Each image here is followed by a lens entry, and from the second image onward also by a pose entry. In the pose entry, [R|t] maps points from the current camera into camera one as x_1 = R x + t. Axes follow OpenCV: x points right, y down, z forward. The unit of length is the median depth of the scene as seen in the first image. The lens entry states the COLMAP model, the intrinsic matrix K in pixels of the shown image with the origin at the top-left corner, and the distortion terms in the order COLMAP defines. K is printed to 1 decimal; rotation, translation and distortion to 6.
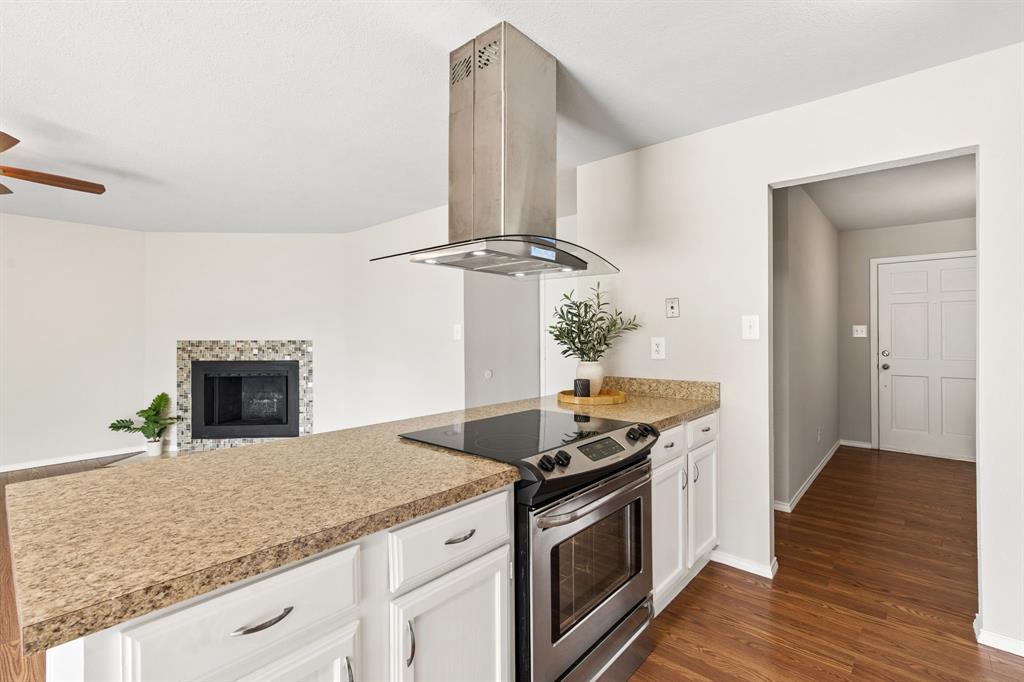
lens RADIAL K [[467.8, 0, 514.5], [0, 467.8, 331.5], [0, 0, 1]] dist [-0.005044, 0.002937]
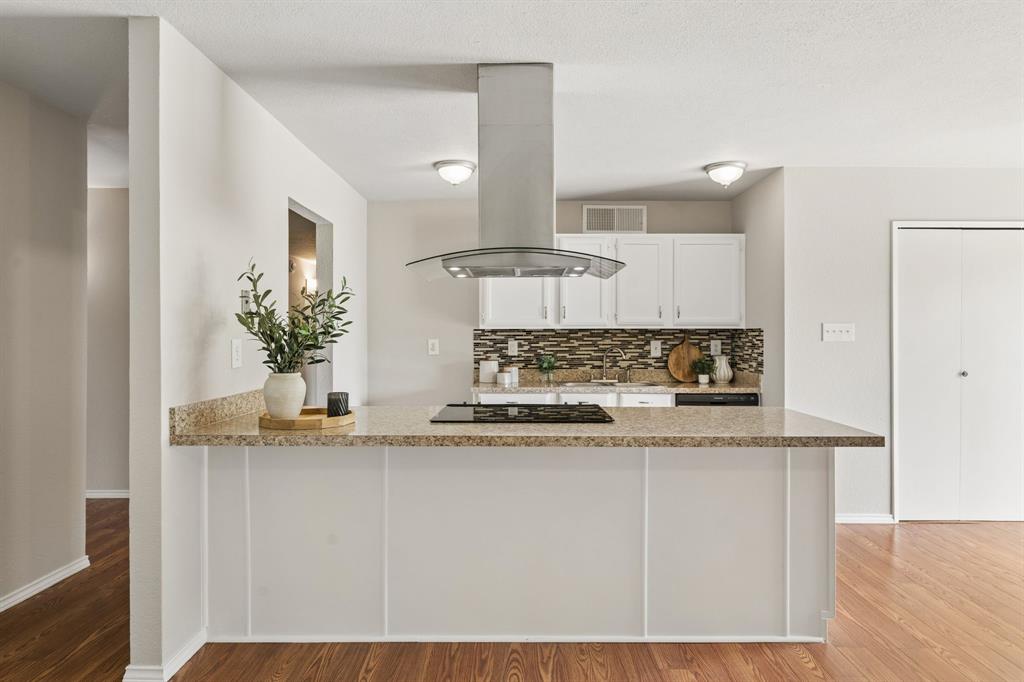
lens RADIAL K [[589.0, 0, 523.7], [0, 589.0, 336.7], [0, 0, 1]] dist [-0.011746, 0.003371]
pose [[-0.662229, 0.000482, 0.749302, -0.396666], [-0.003375, 0.999988, -0.003627, 0.006007], [-0.749294, -0.004931, -0.662219, 0.711772]]
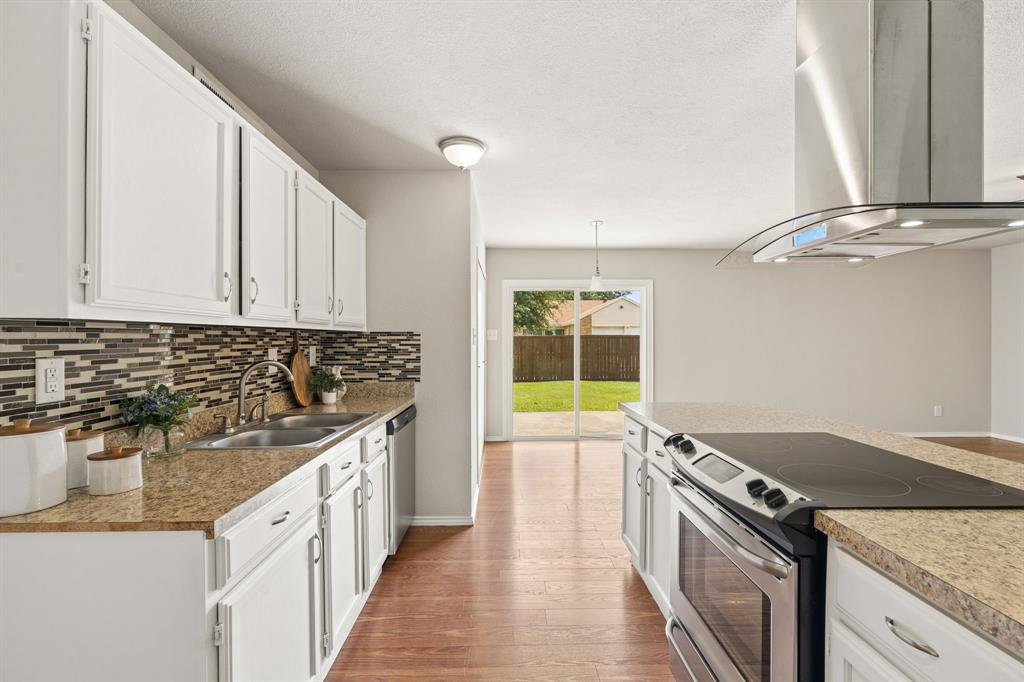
lens RADIAL K [[467.8, 0, 512.2], [0, 467.8, 344.4], [0, 0, 1]] dist [-0.005044, 0.002937]
pose [[-0.736444, 0.011635, -0.676398, 0.338368], [0.007586, 0.999931, 0.008941, 0.001788], [0.676455, 0.001453, -0.736482, 0.431158]]
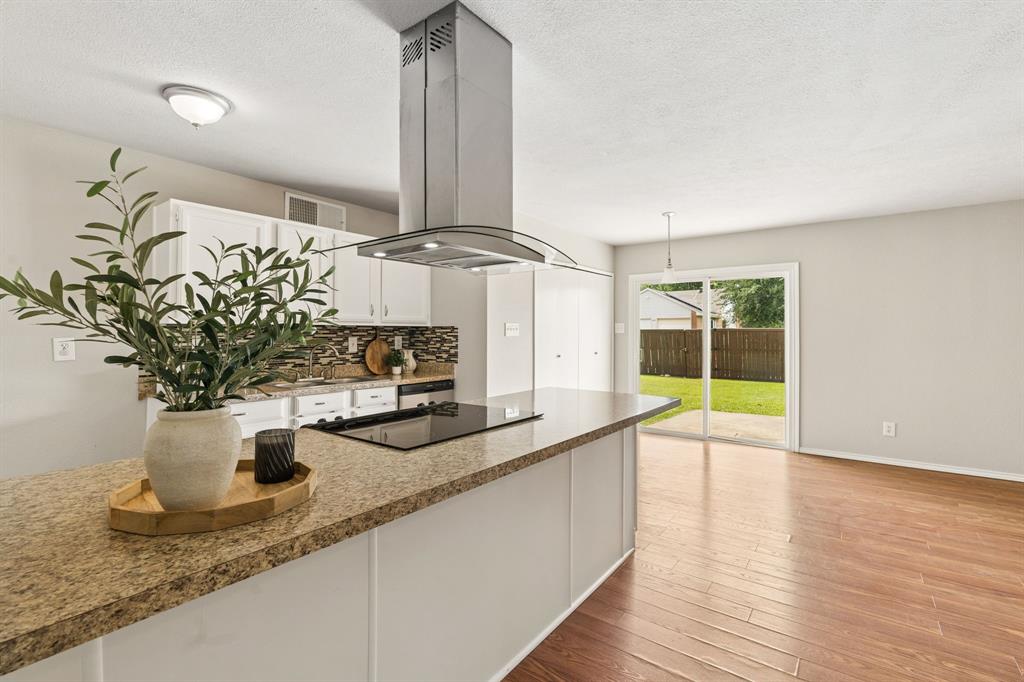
lens RADIAL K [[467.8, 0, 508.6], [0, 467.8, 331.8], [0, 0, 1]] dist [-0.005044, 0.002937]
pose [[-0.996906, 0.001402, -0.078593, -0.015532], [0.001967, 0.999973, -0.007110, 0.005568], [0.078581, -0.007242, -0.996881, 0.734452]]
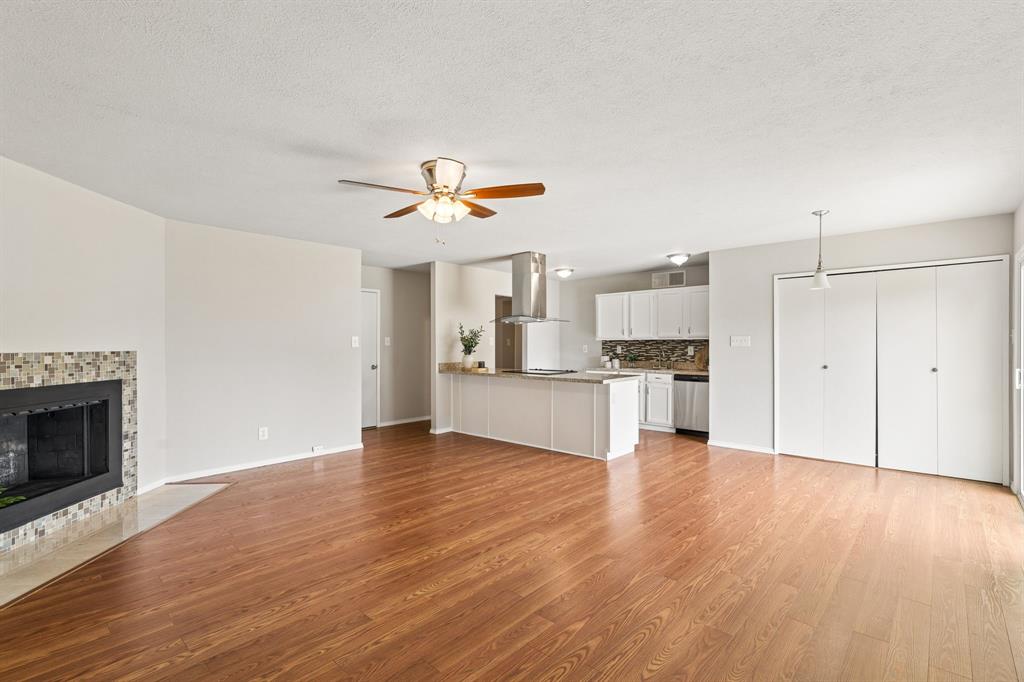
lens RADIAL K [[467.8, 0, 518.6], [0, 467.8, 347.2], [0, 0, 1]] dist [-0.005044, 0.002937]
pose [[0.010558, -0.004662, 0.999933, -1.187794], [-0.004460, 0.999979, 0.004709, 0.007041], [-0.999934, -0.004509, 0.010537, 0.389757]]
